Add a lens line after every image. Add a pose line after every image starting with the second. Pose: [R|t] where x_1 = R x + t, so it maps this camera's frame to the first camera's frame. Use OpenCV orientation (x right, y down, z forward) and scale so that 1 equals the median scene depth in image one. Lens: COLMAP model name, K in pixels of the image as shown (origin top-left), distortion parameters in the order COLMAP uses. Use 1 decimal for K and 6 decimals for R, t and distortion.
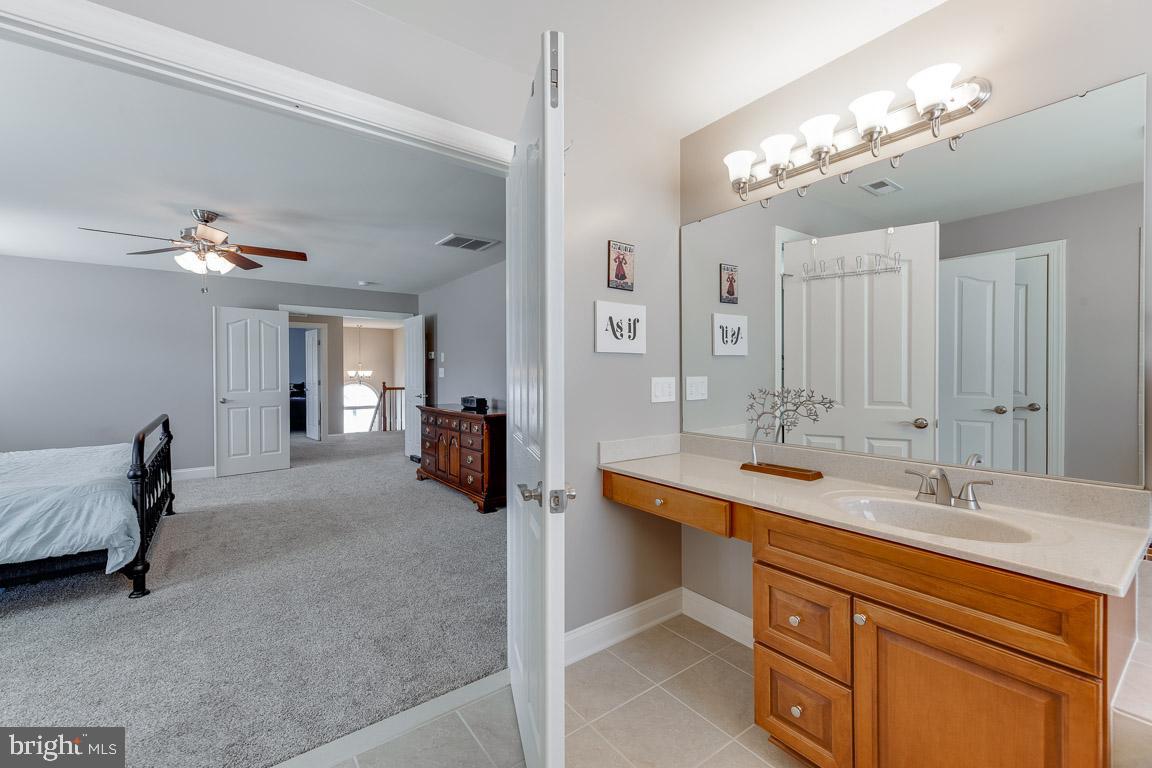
lens RADIAL K [[472.6, 0, 573.3], [0, 472.6, 381.5], [0, 0, 1]] dist [0.002153, -0.000550]
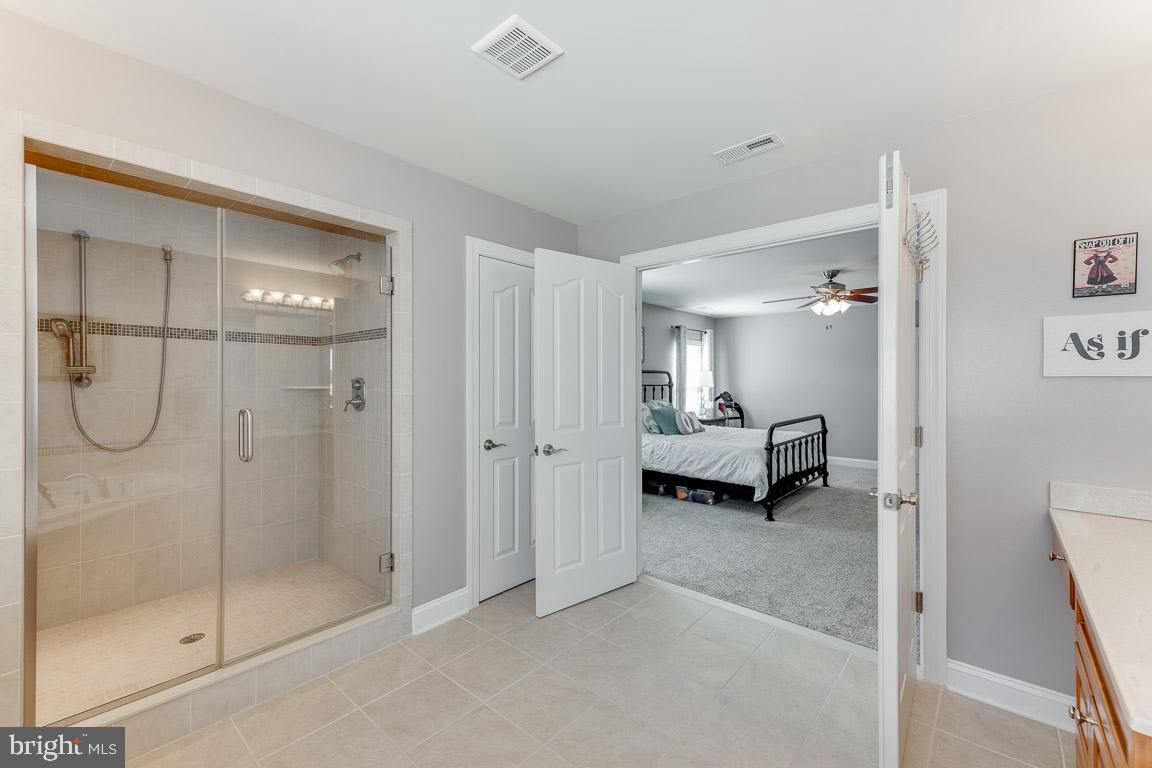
lens RADIAL K [[472.6, 0, 578.0], [0, 472.6, 382.5], [0, 0, 1]] dist [0.002153, -0.000550]
pose [[0.202779, 0.007408, -0.979196, 0.594159], [-0.013486, 0.999898, 0.004772, -0.036589], [0.979132, 0.012238, 0.202859, -0.010698]]
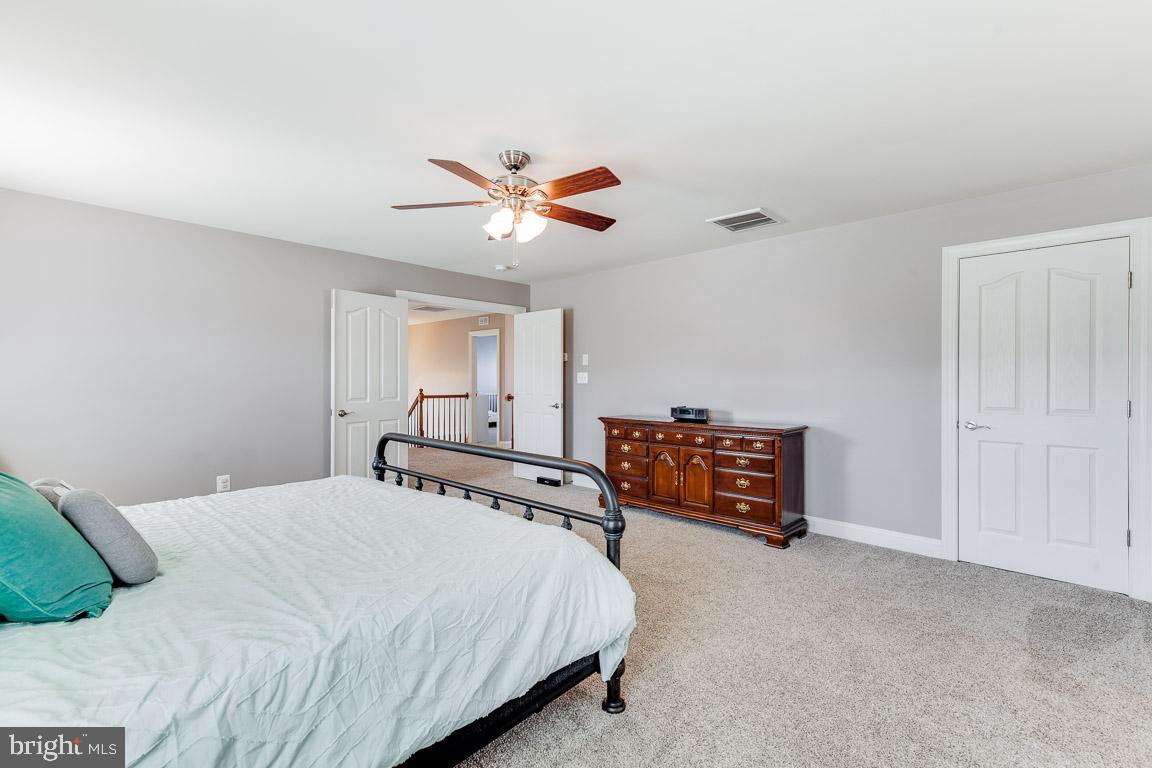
lens RADIAL K [[502.0, 0, 576.1], [0, 502.0, 384.0], [0, 0, 1]] dist [0.017528, -0.001088]
pose [[0.984909, 0.001790, 0.173061, -1.116296], [-0.000230, 0.999959, -0.009034, 0.001085], [-0.173070, 0.008858, 0.984870, 0.305801]]
